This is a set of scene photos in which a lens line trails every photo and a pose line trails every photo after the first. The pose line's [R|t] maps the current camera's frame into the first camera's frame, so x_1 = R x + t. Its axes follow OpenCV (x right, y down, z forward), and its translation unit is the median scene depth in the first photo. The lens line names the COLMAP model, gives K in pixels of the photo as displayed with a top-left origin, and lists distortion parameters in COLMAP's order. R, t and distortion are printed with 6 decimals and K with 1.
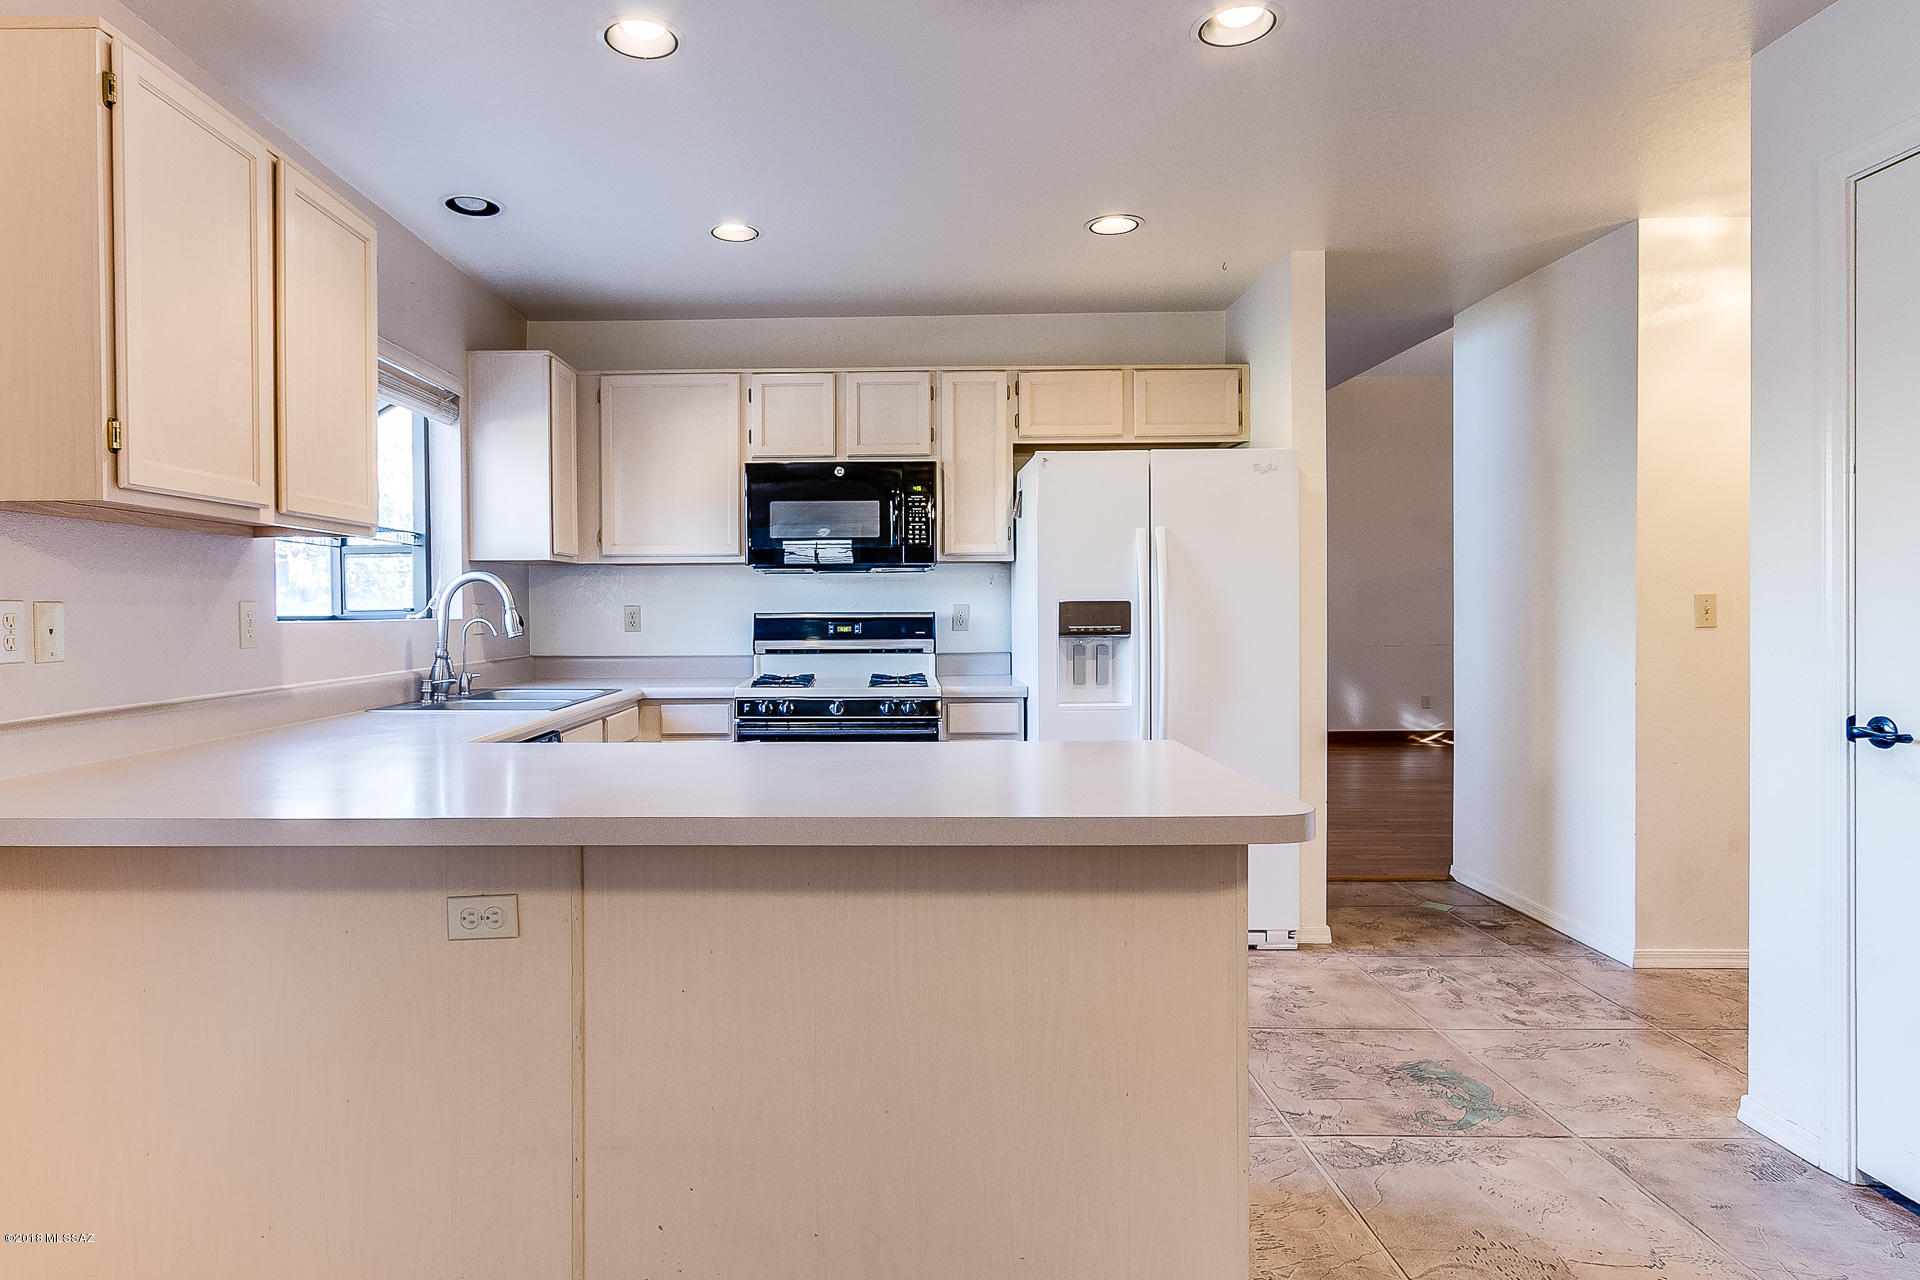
lens RADIAL K [[1074.3, 0, 866.0], [0, 1074.3, 621.8], [0, 0, 1]] dist [0.000673, 0.004758]
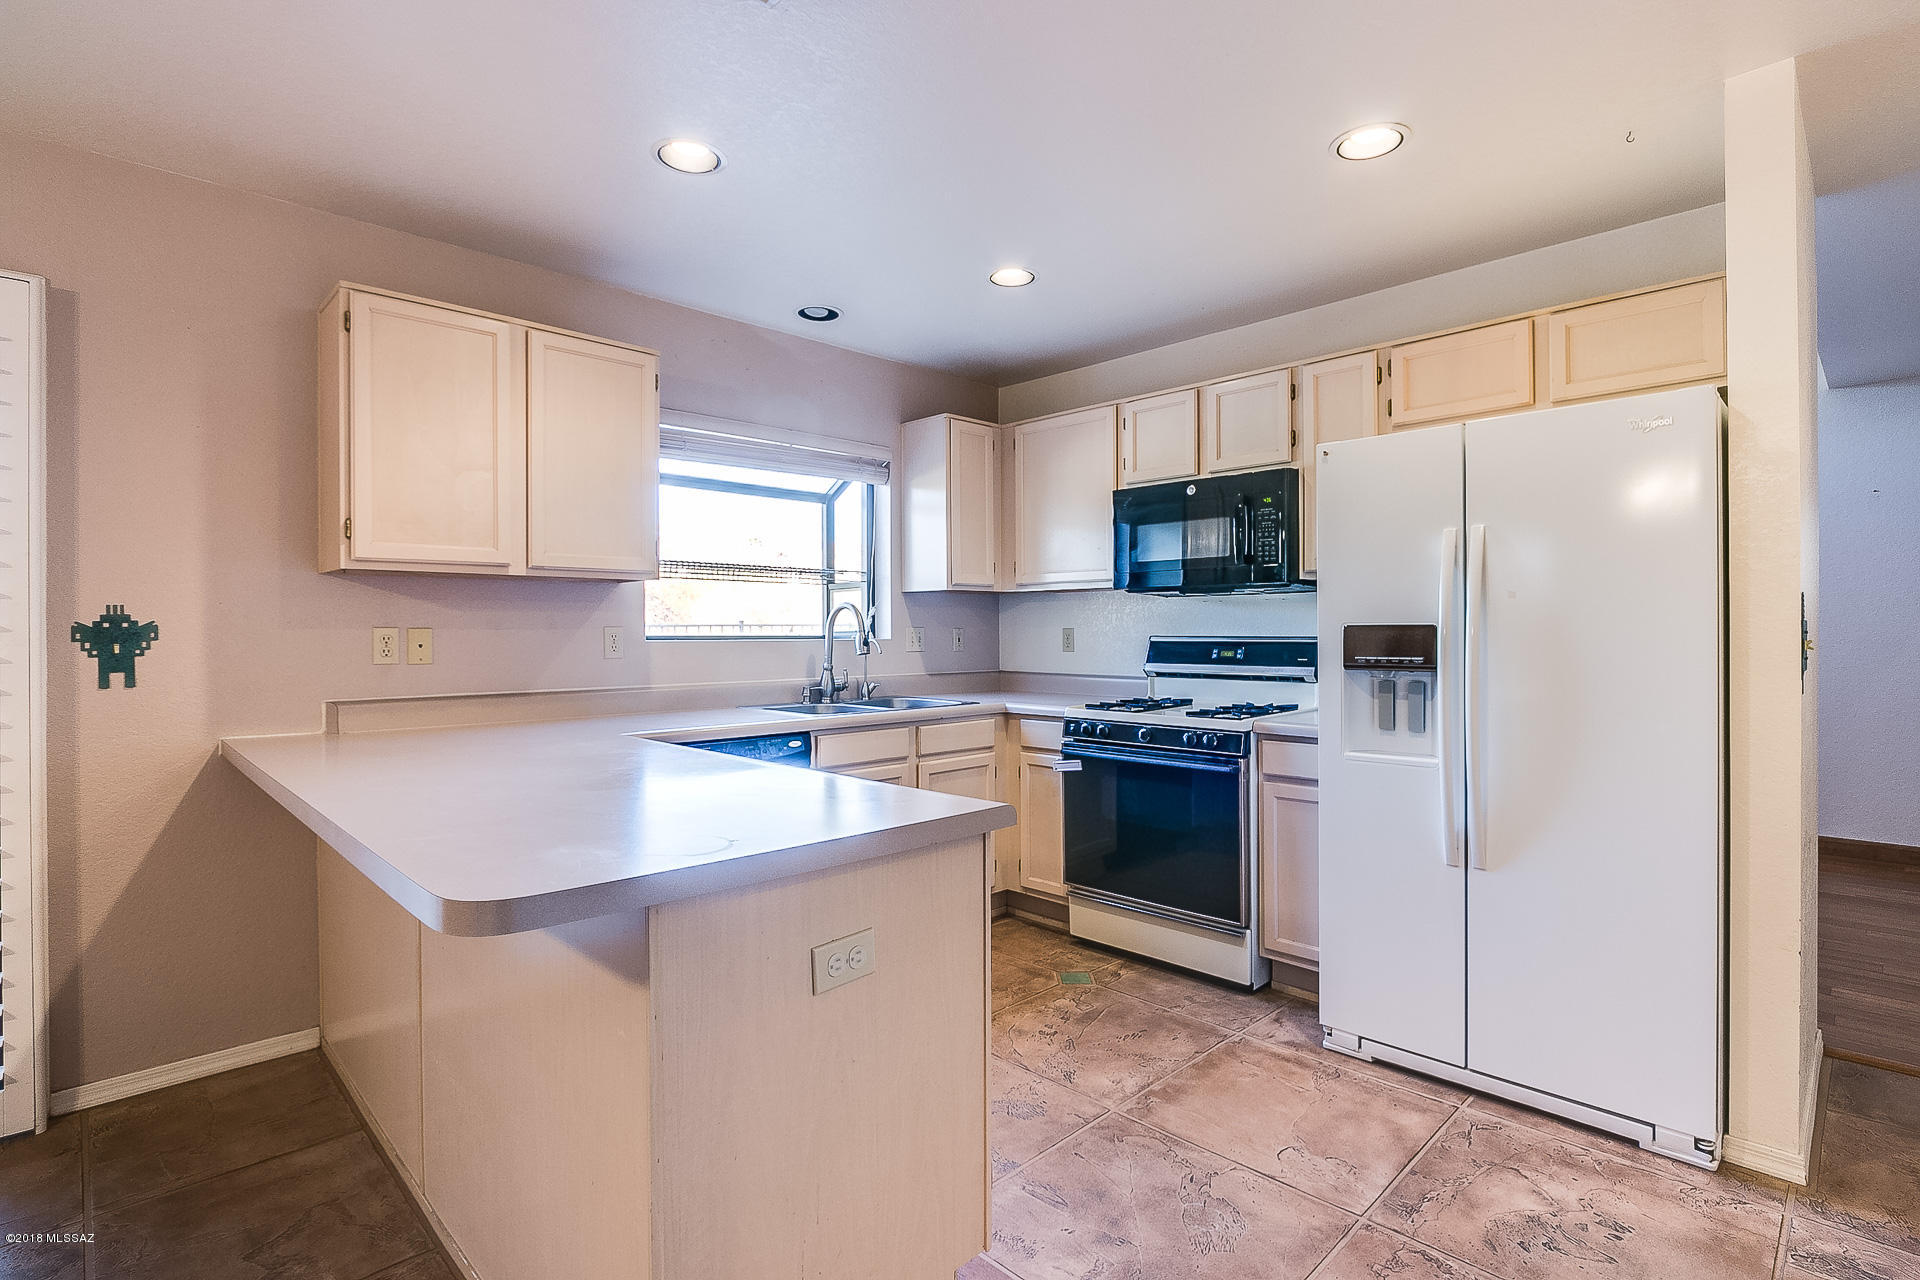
lens RADIAL K [[921.4, 0, 972.7], [0, 921.4, 633.0], [0, 0, 1]] dist [-0.017680, 0.004069]
pose [[0.723571, 0.005978, -0.690224, 0.428873], [-0.010387, 0.999944, -0.002229, -0.008273], [0.690172, 0.008782, 0.723592, 0.287205]]
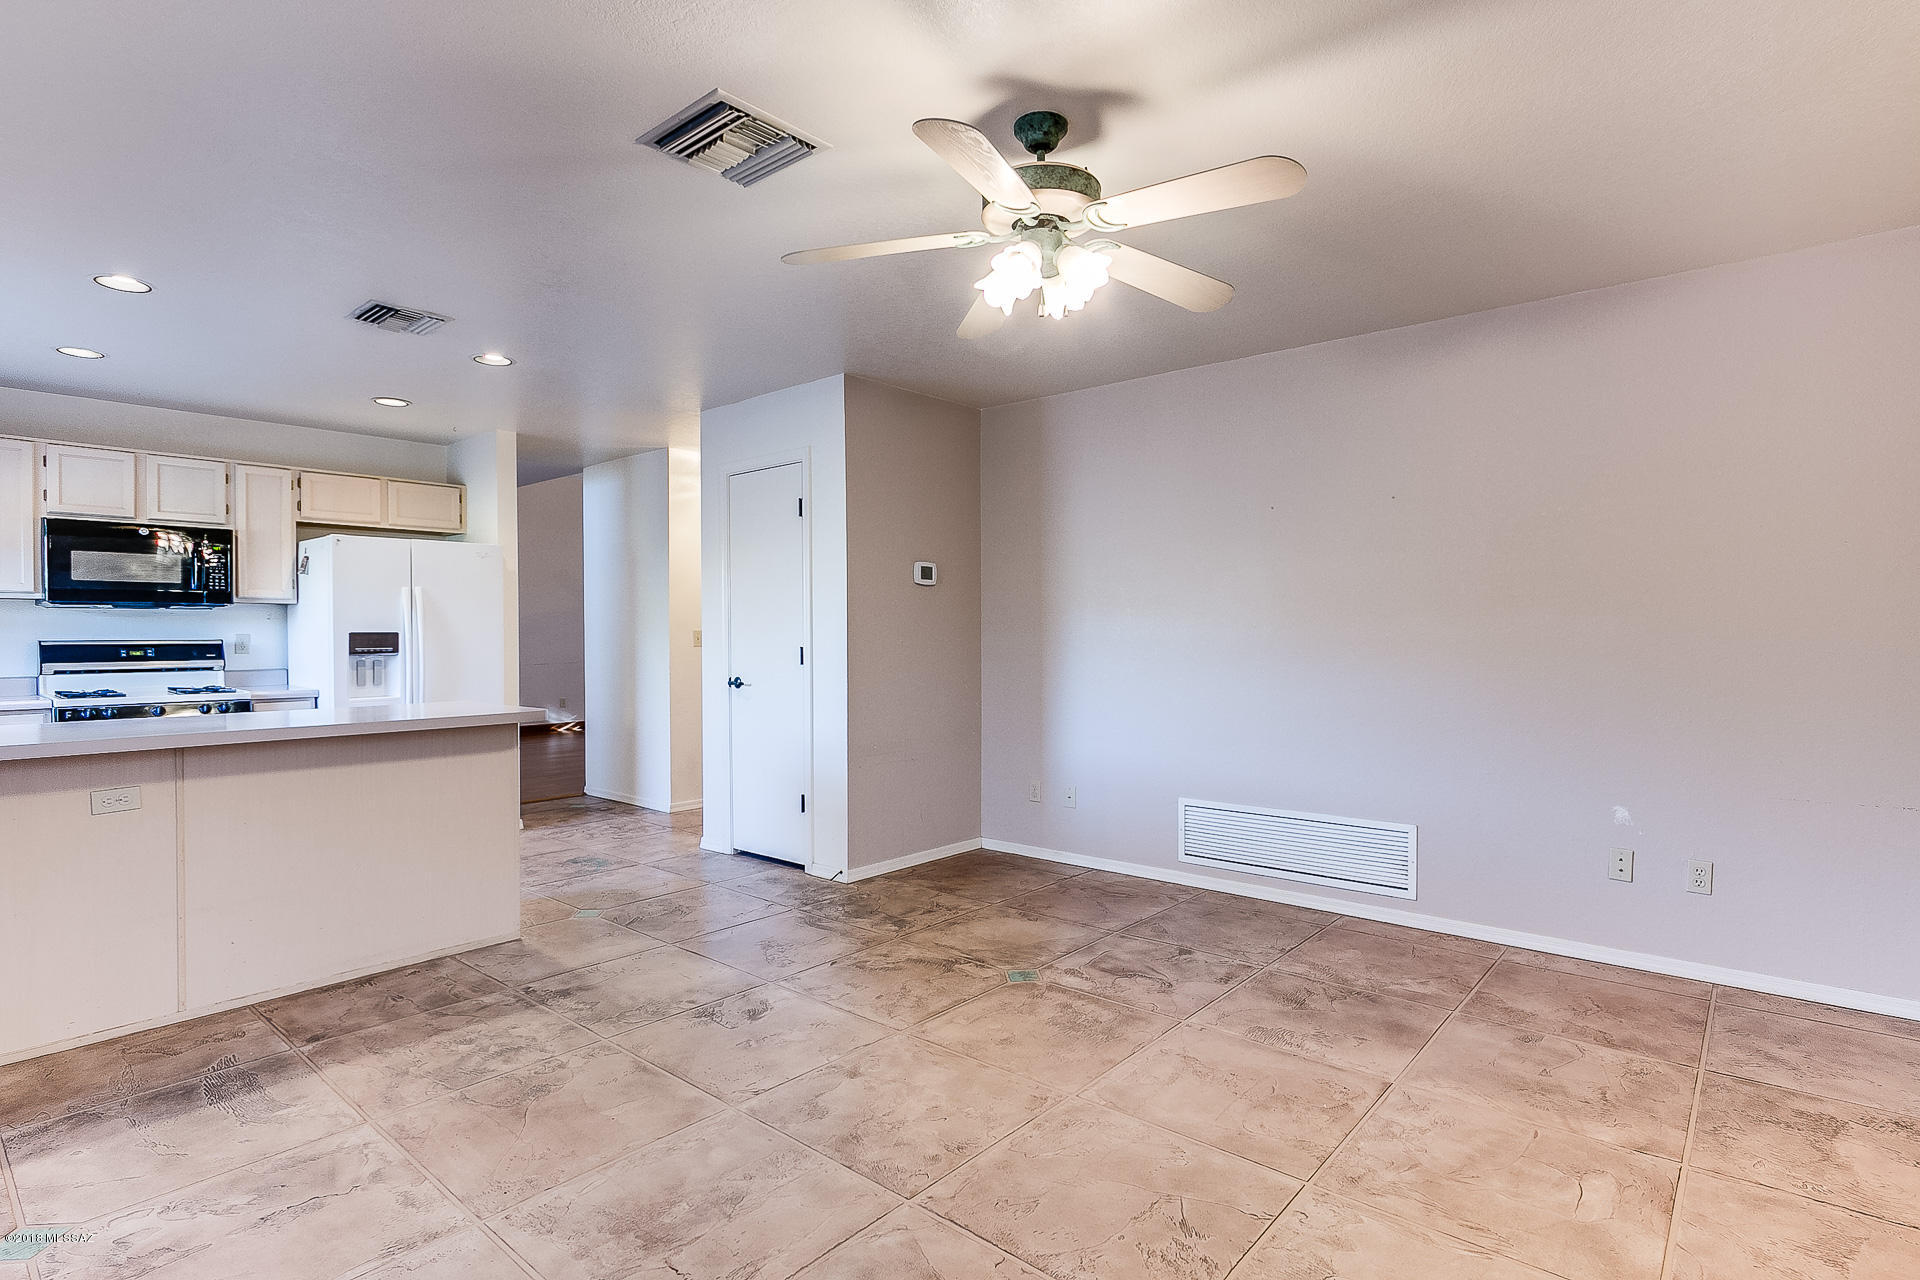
lens RADIAL K [[961.3, 0, 964.7], [0, 961.3, 647.4], [0, 0, 1]] dist [-0.019217, 0.002366]
pose [[0.631181, -0.007967, 0.775594, -0.306921], [0.009379, 0.999953, 0.002639, 0.007125], [-0.775579, 0.005608, 0.631226, -0.522257]]
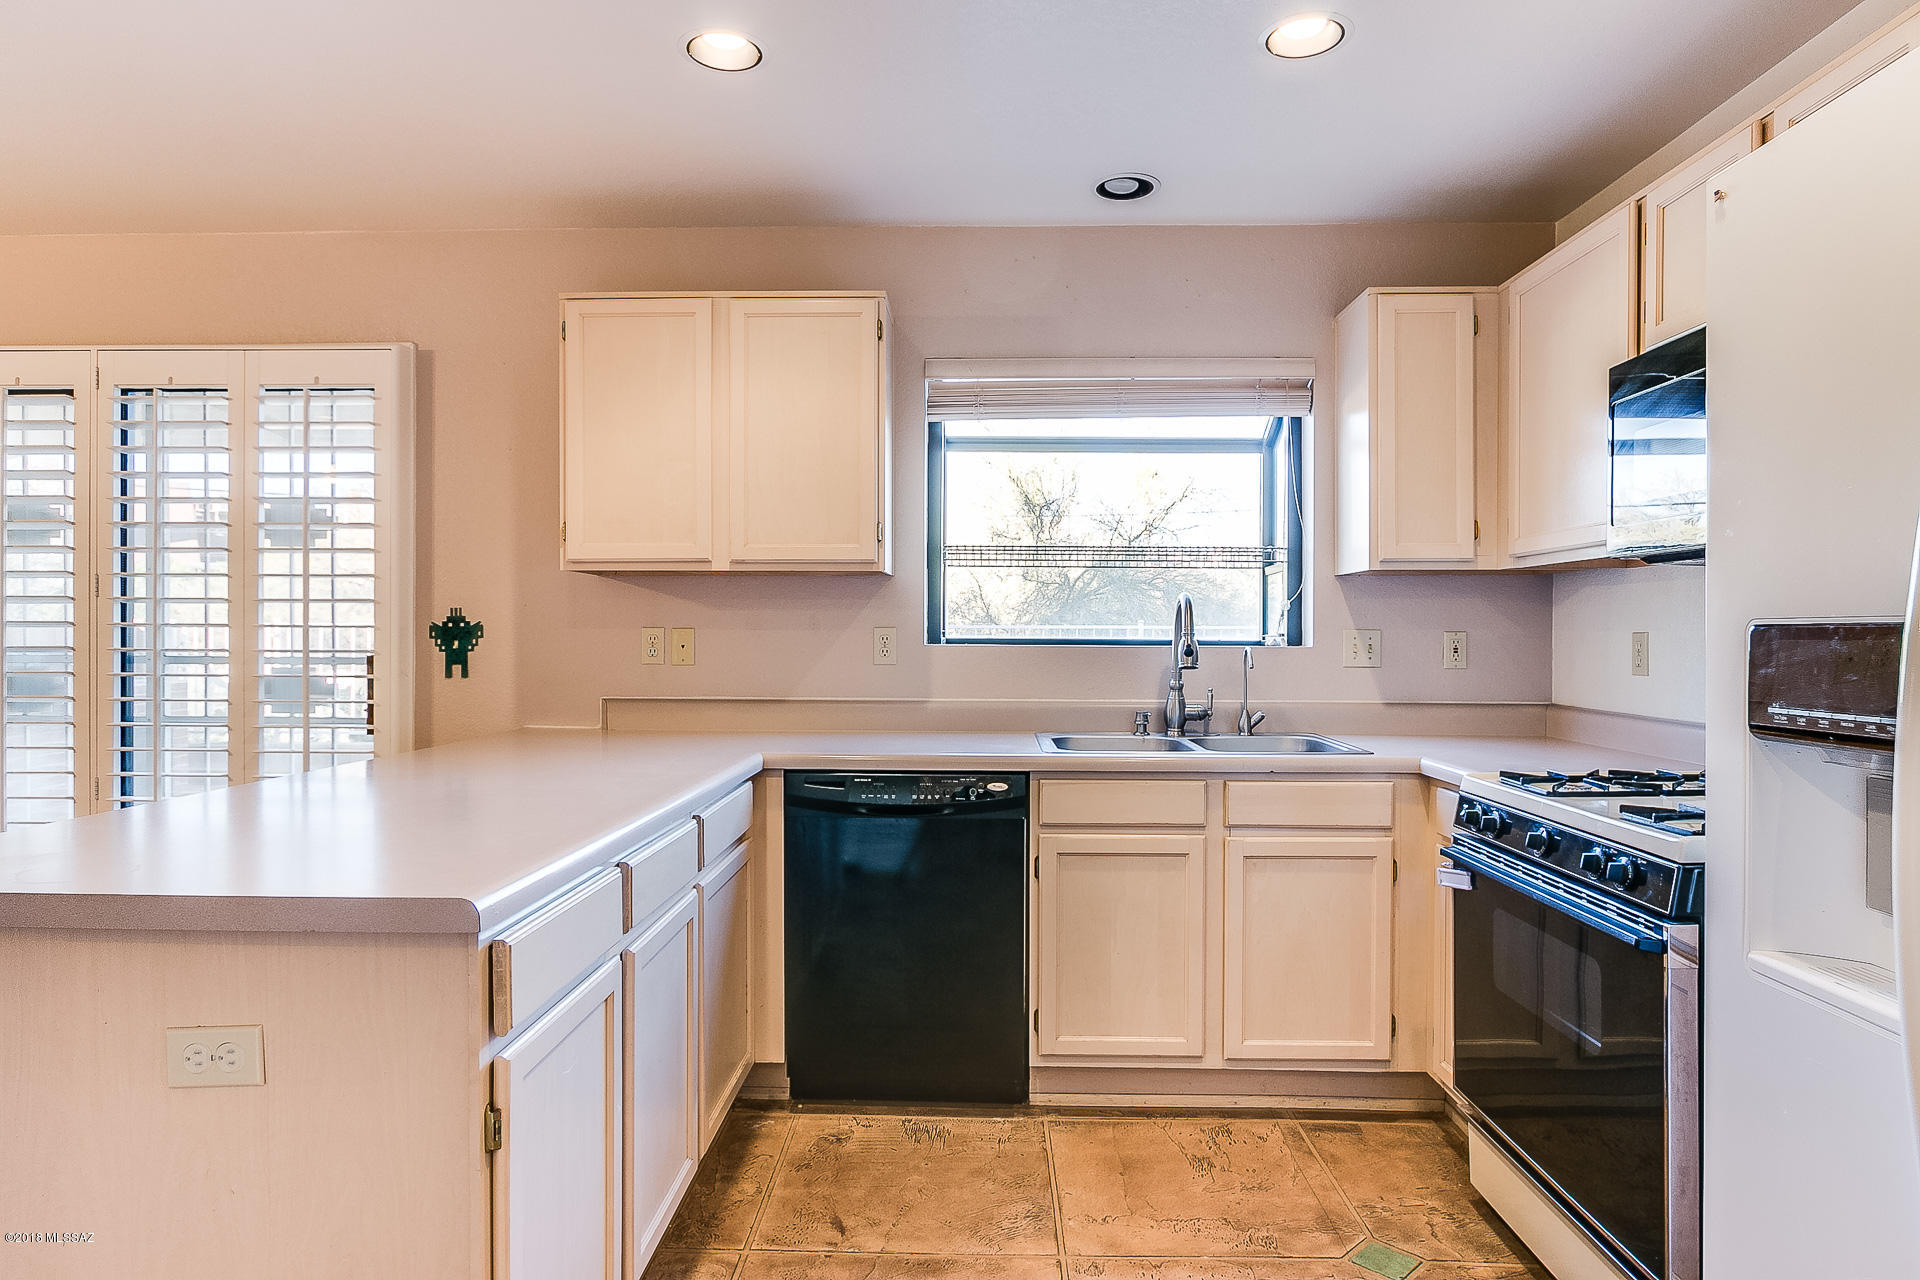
lens RADIAL K [[1115.2, 0, 959.1], [0, 1115.2, 643.9], [0, 0, 1]] dist [-0.016546, 0.007516]
pose [[-0.001688, 0.015250, -0.999882, 0.476195], [-0.016468, 0.999748, 0.015275, -0.013793], [0.999863, 0.016492, -0.001437, 0.722887]]
